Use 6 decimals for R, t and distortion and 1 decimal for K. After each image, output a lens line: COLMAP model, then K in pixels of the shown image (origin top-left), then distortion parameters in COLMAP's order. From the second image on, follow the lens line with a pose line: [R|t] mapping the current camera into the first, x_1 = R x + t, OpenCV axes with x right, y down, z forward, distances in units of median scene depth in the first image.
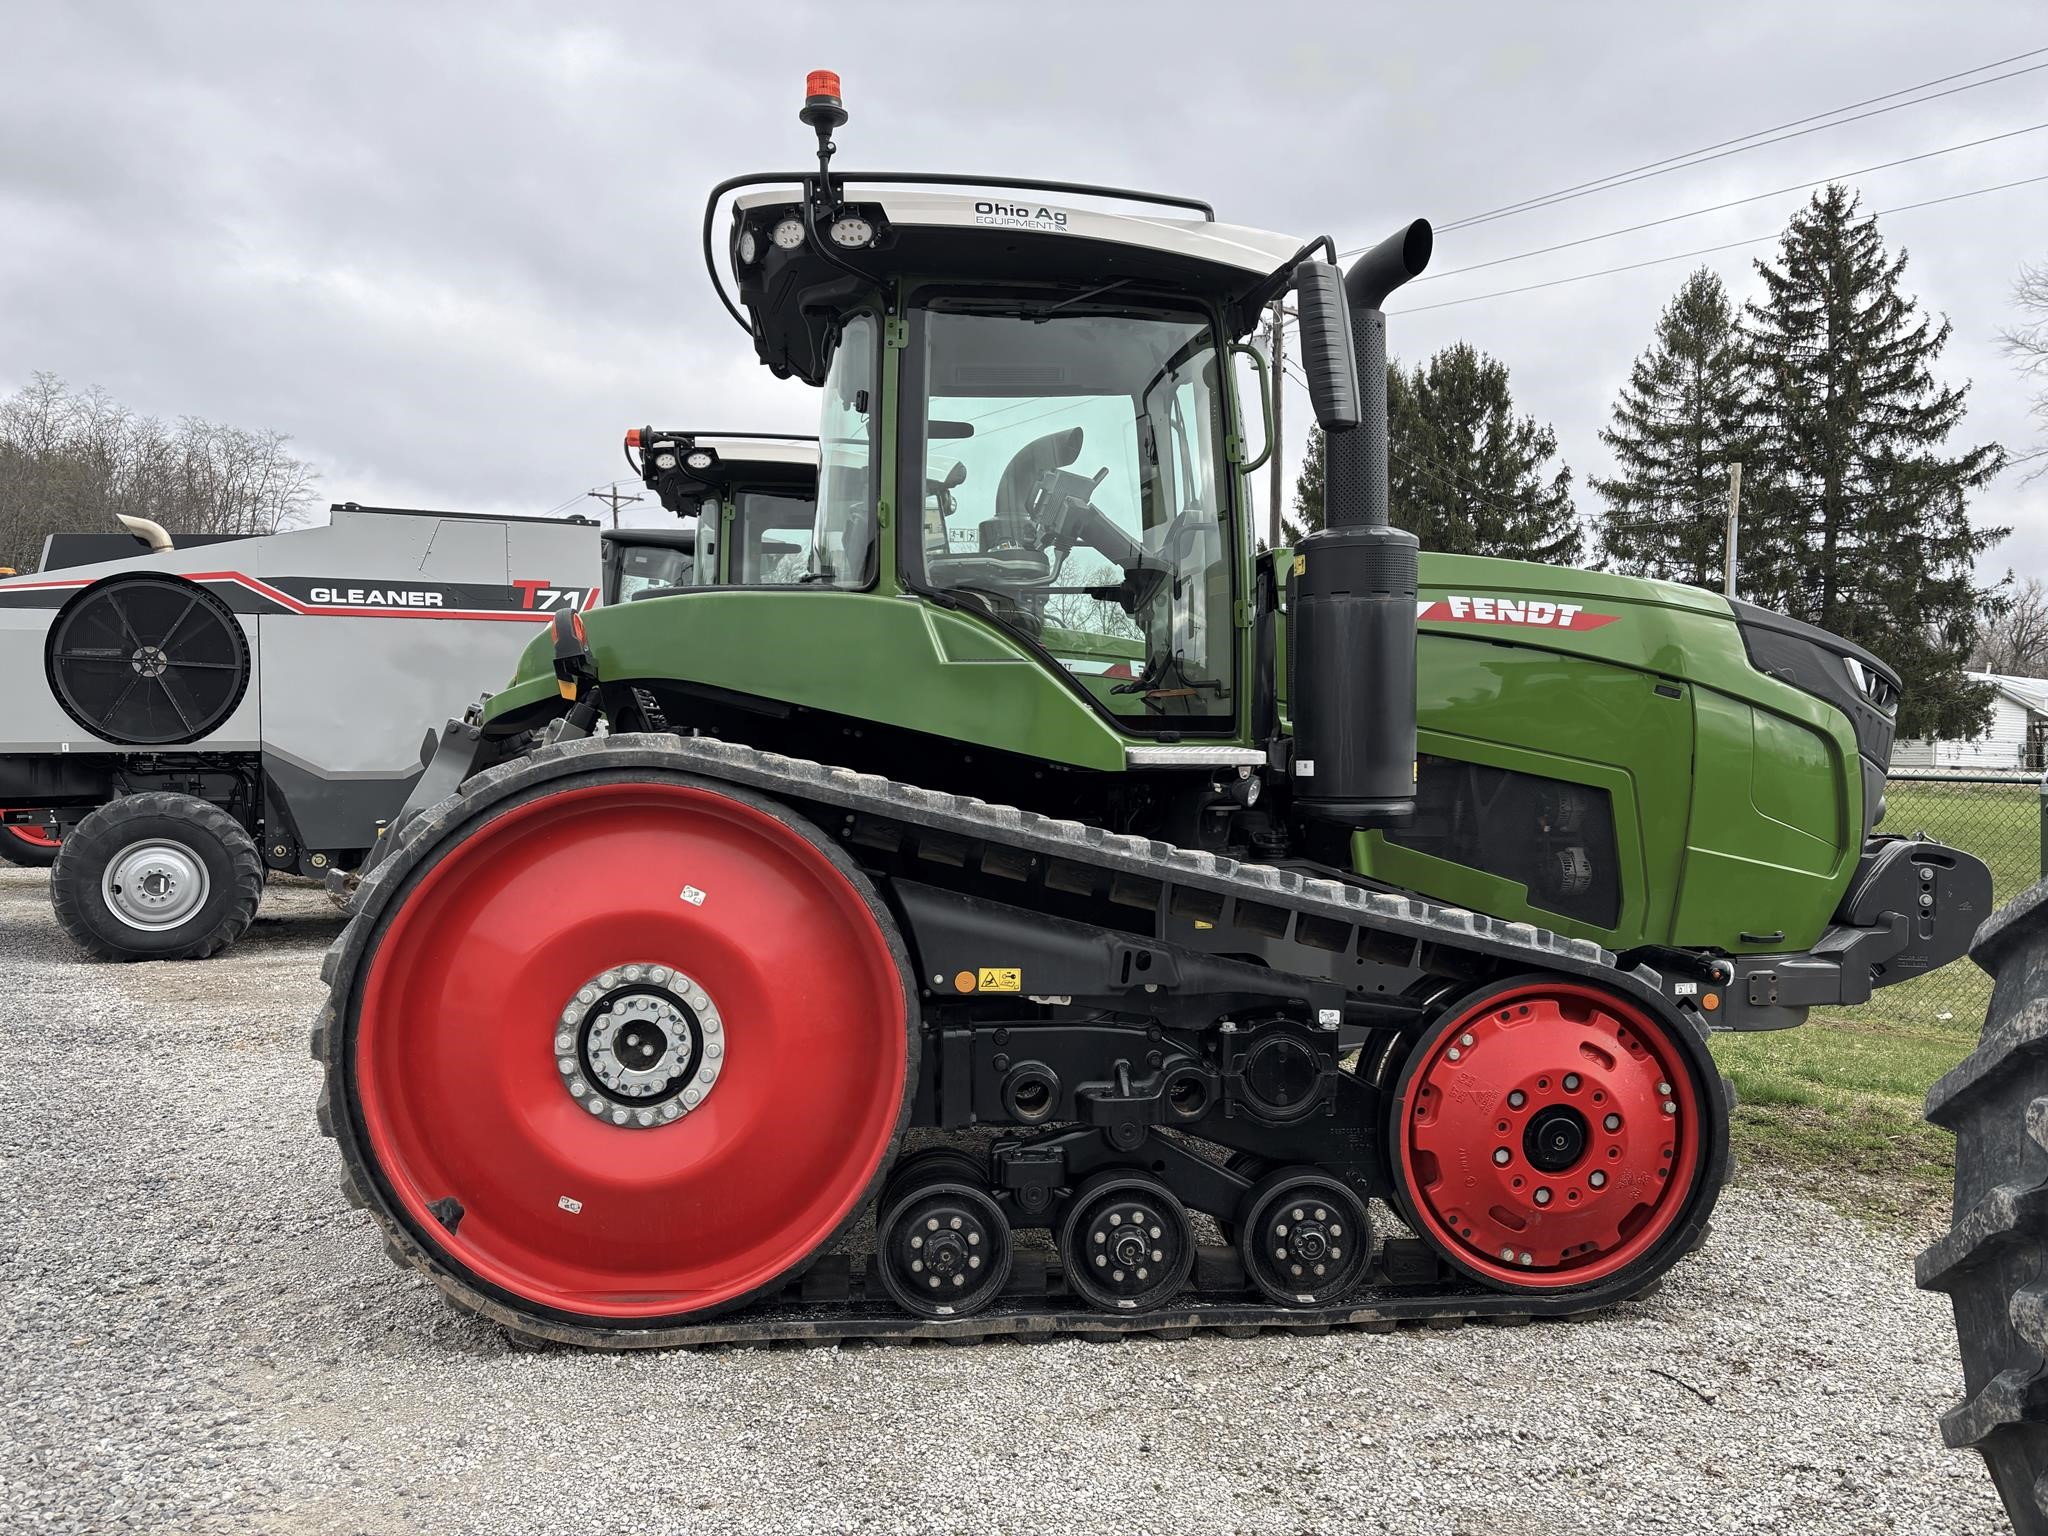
lens RADIAL K [[1631.3, 0, 1019.2], [0, 1631.3, 766.3], [0, 0, 1]] dist [0.118766, -0.214928]
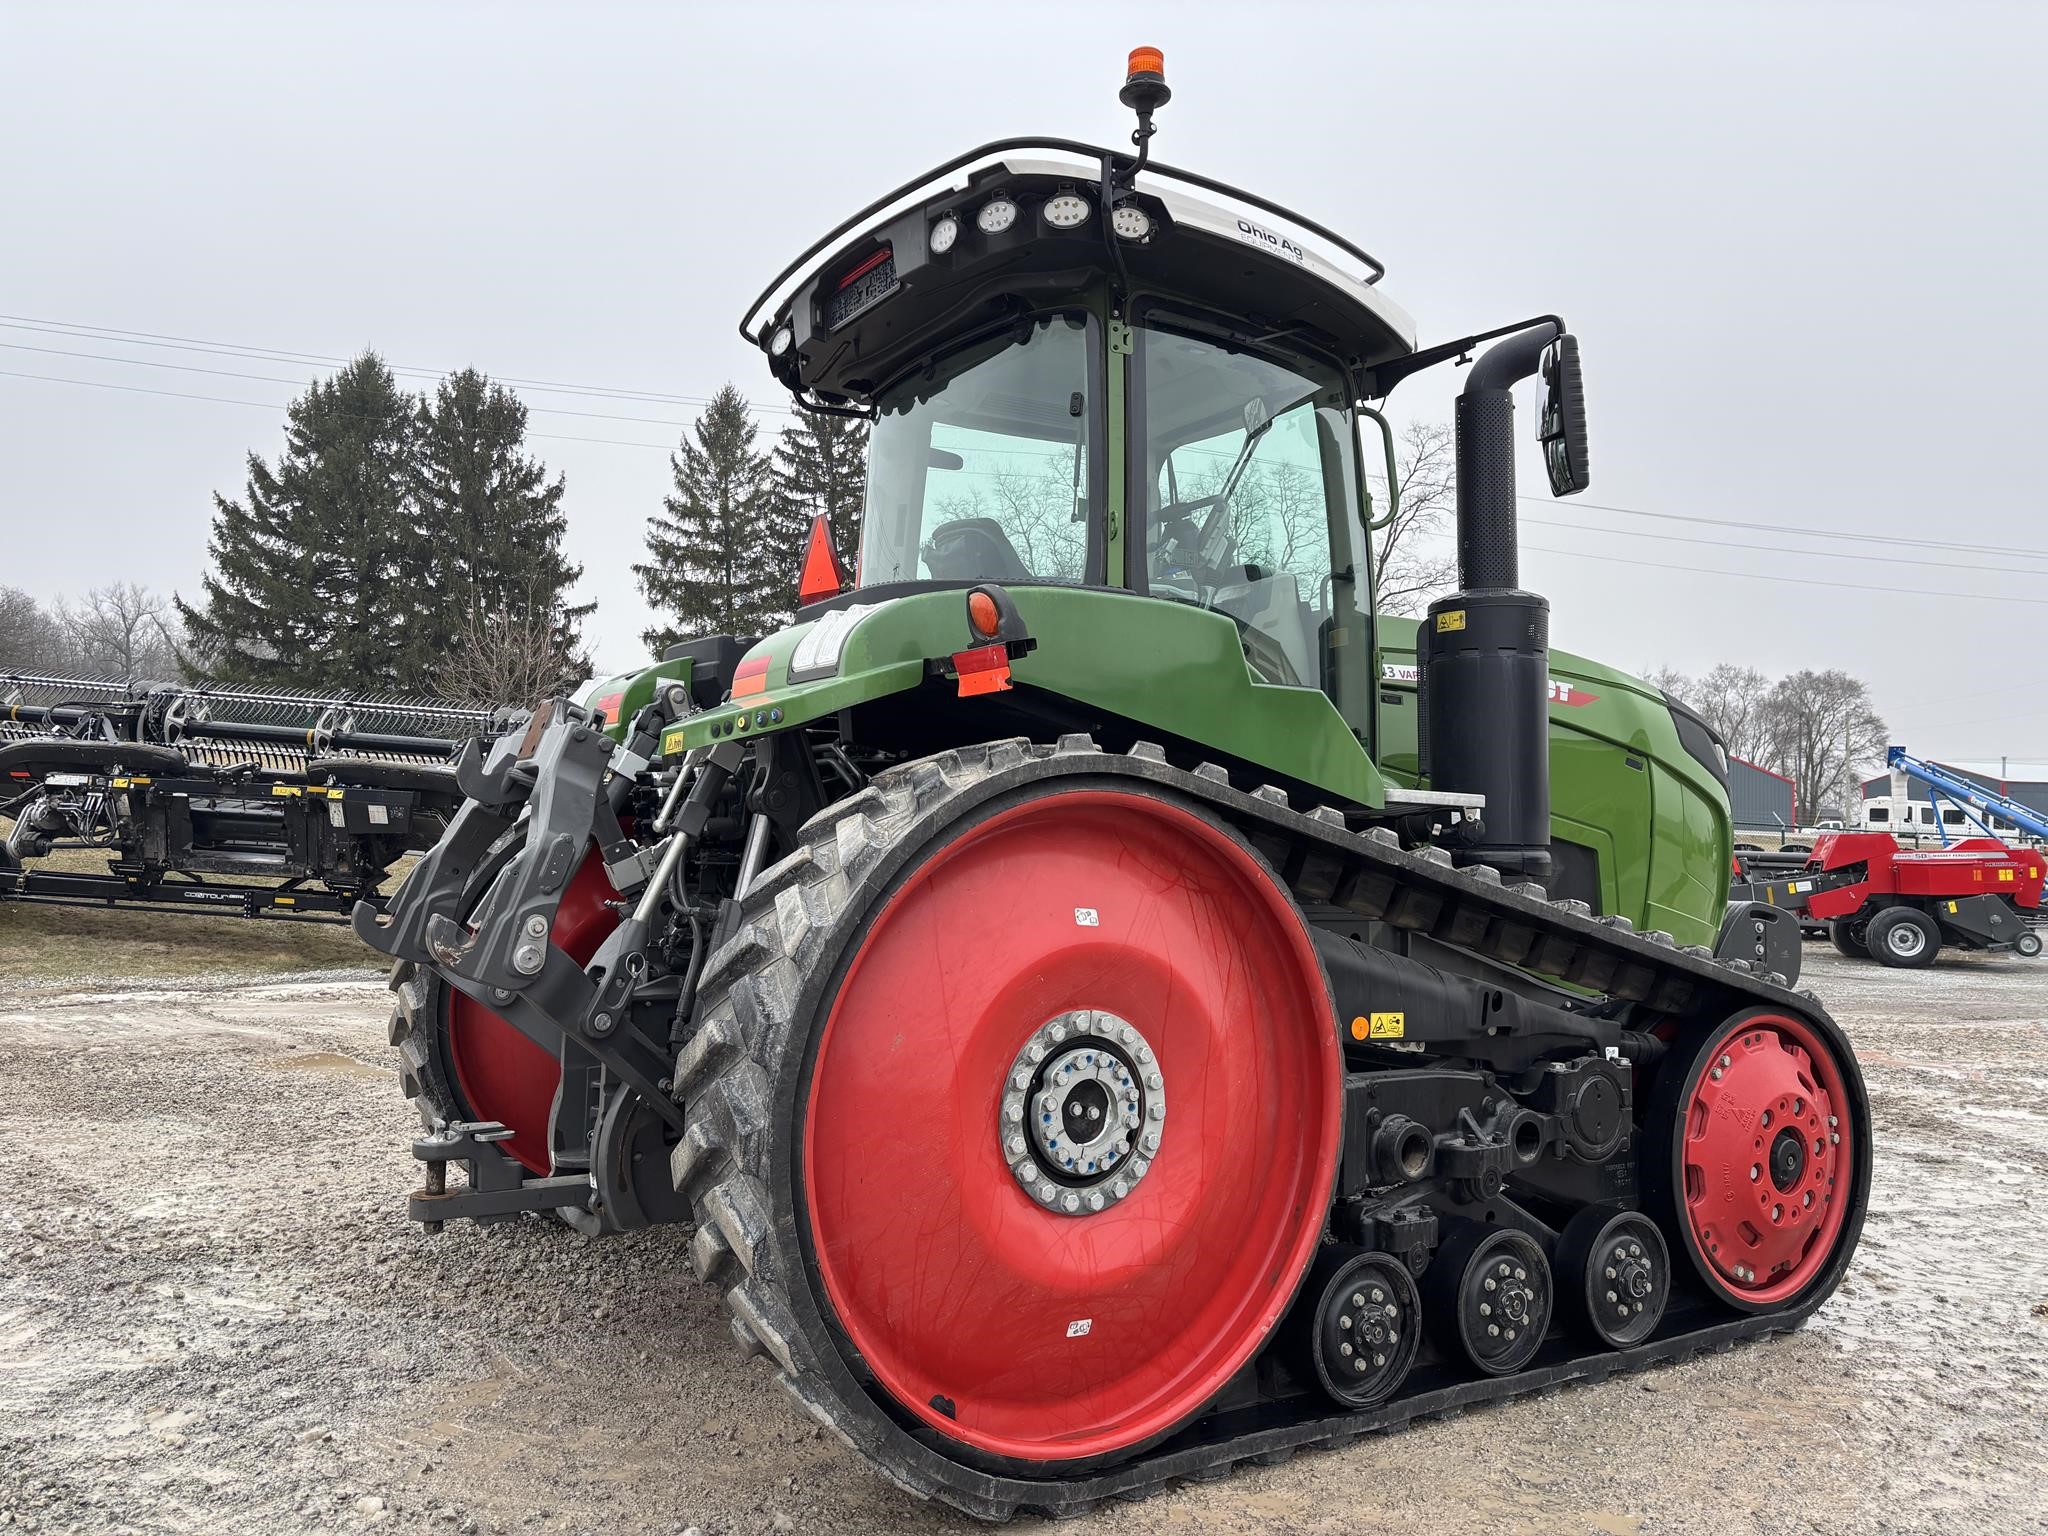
lens RADIAL K [[1570.0, 0, 1018.5], [0, 1570.0, 736.7], [0, 0, 1]] dist [0.069557, -0.104767]
pose [[0.885112, 0.053931, 0.462242, -0.554198], [-0.012314, 0.995629, -0.092583, 0.048230], [-0.465215, 0.076254, 0.881907, 0.265445]]
